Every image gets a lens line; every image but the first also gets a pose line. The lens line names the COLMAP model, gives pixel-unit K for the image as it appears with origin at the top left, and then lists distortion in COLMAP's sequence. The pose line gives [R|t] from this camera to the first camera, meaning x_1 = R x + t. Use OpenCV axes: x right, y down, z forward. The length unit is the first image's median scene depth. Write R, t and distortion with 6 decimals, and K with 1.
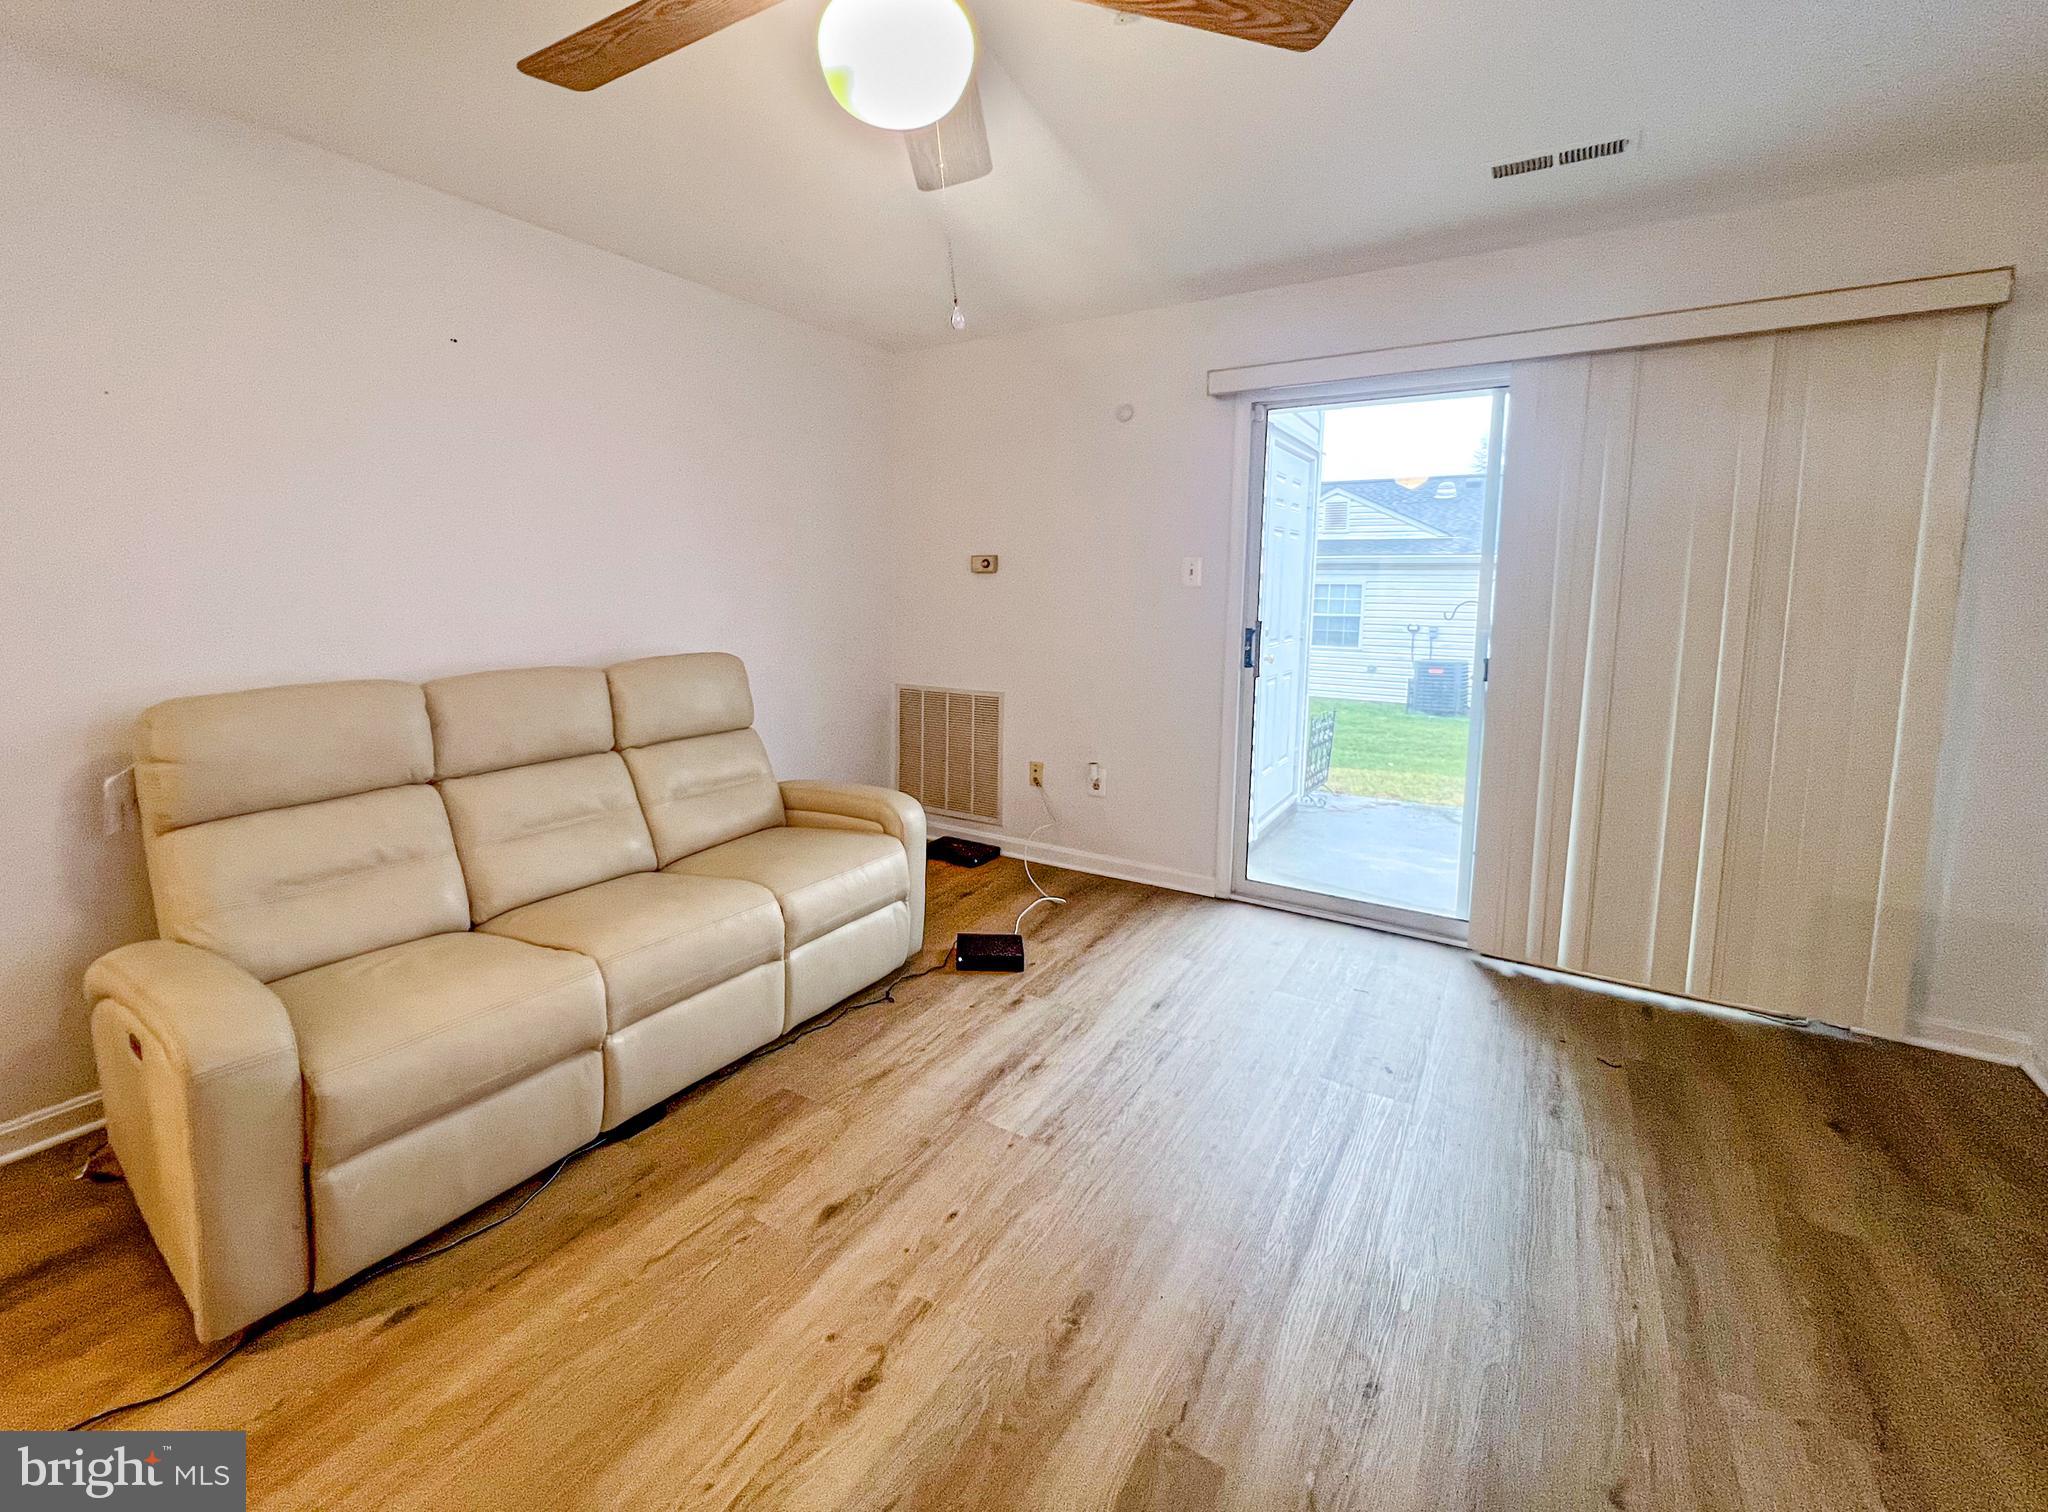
lens RADIAL K [[901.9, 0, 948.0], [0, 901.9, 677.3], [0, 0, 1]] dist [0.000007, -0.000122]
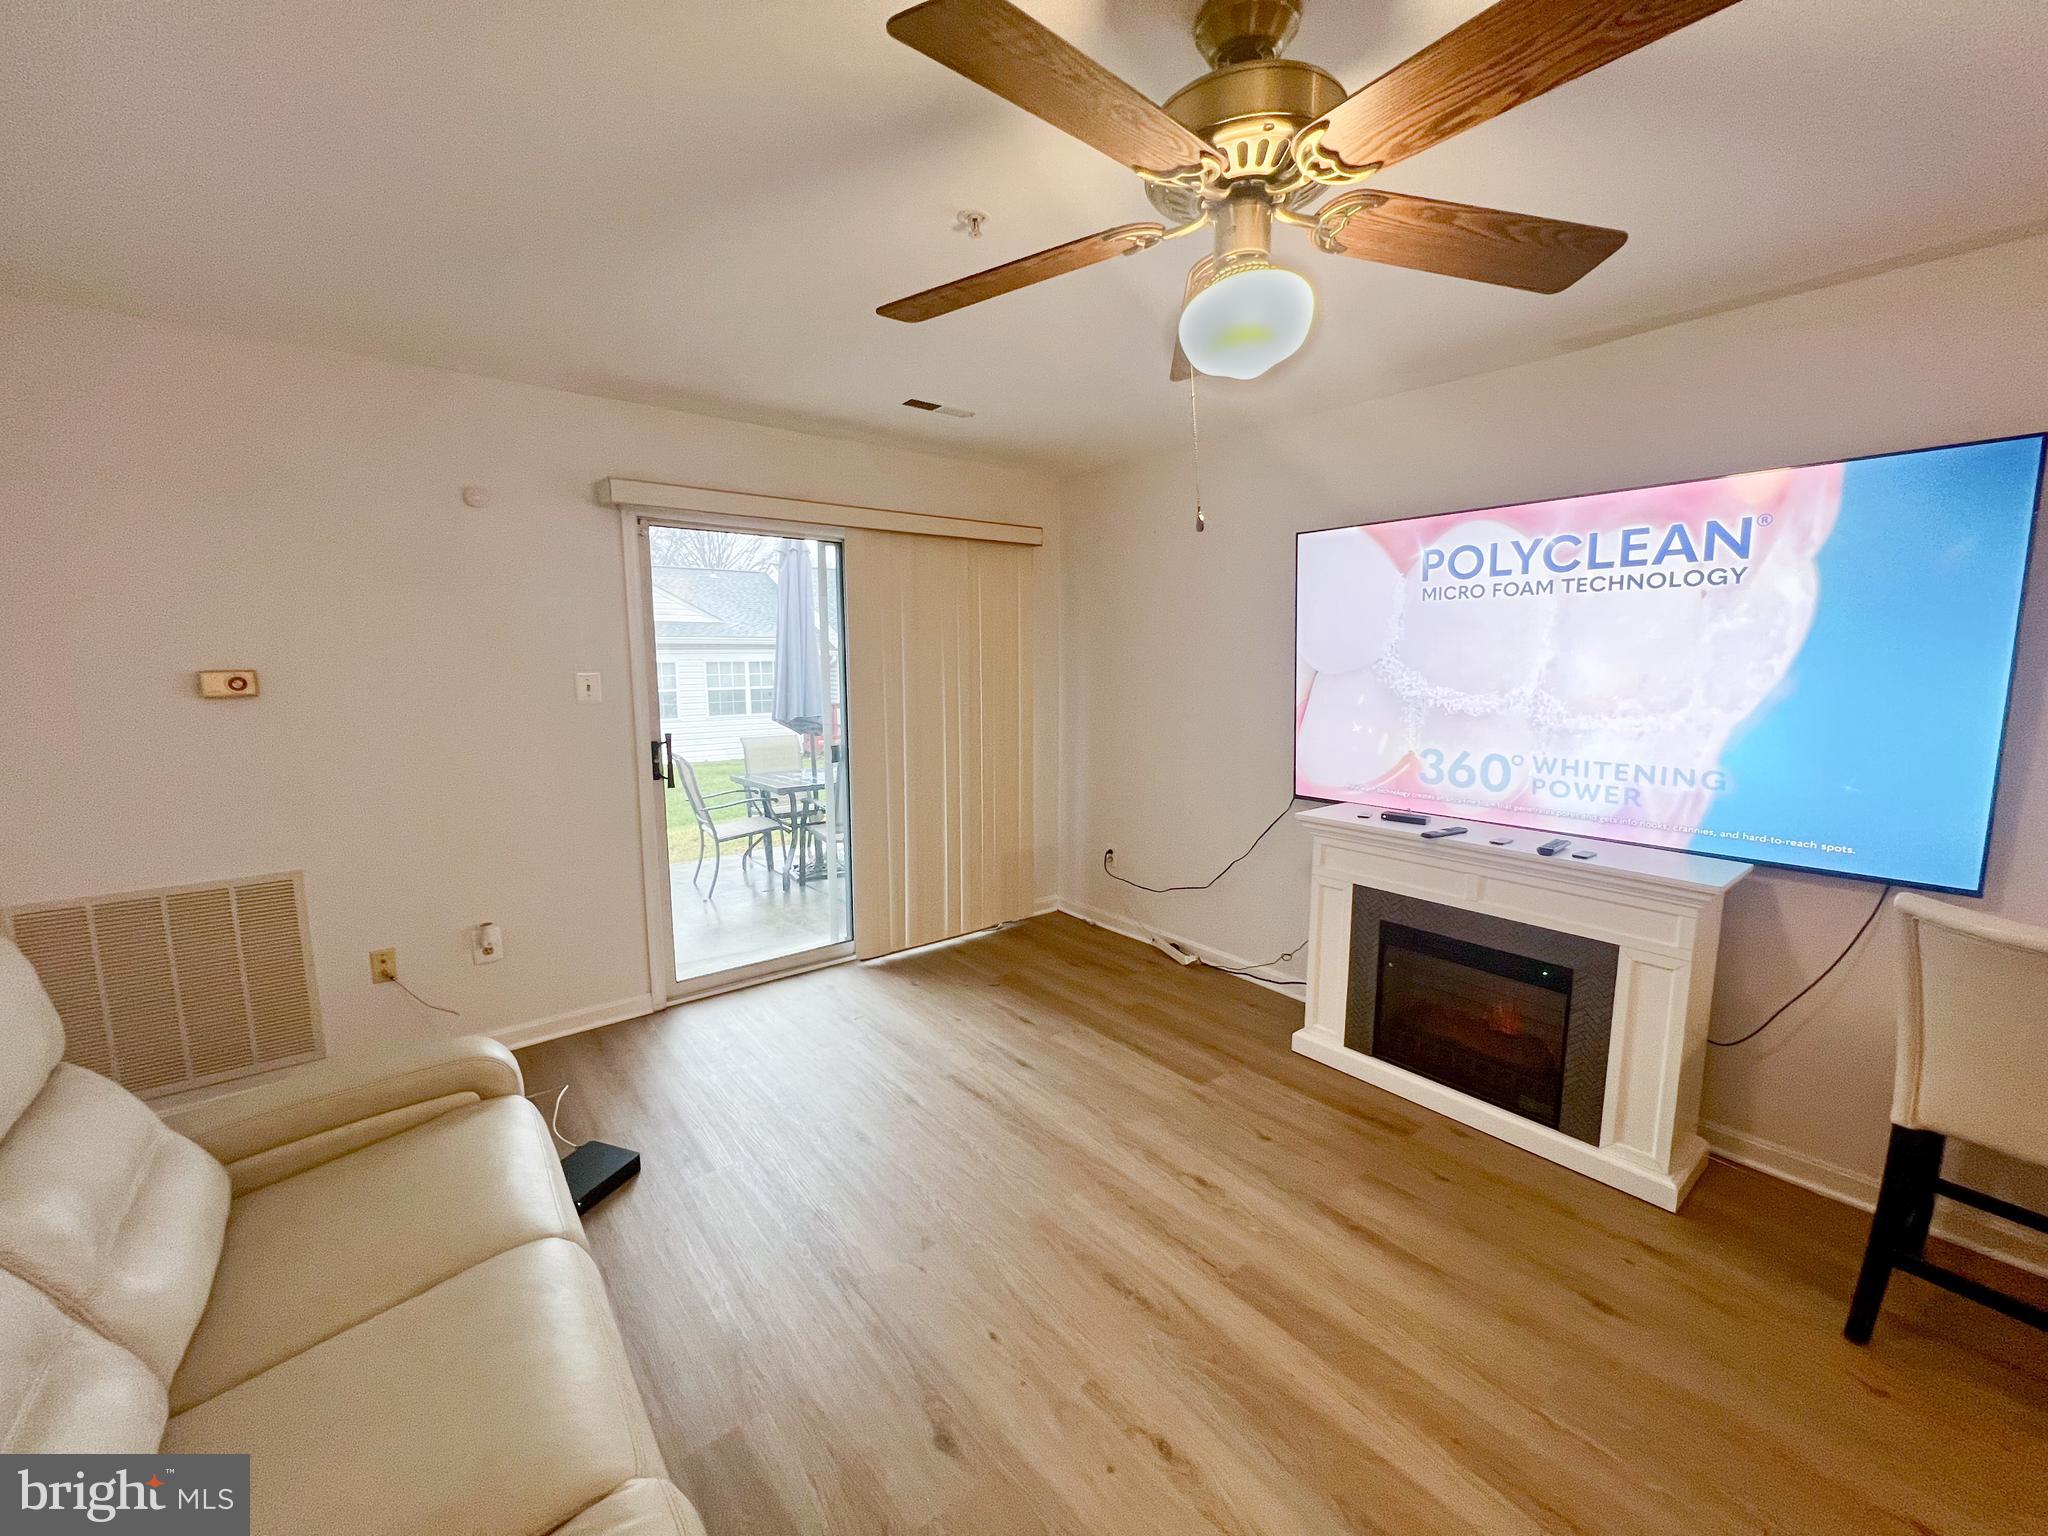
lens RADIAL K [[816.4, 0, 1025.0], [0, 816.4, 765.3], [0, 0, 1]] dist [-0.000946, -0.000016]
pose [[0.288458, -0.135365, 0.947876, -0.477240], [0.106008, 0.988385, 0.108889, -0.095113], [-0.951606, 0.069072, 0.299458, 0.381703]]
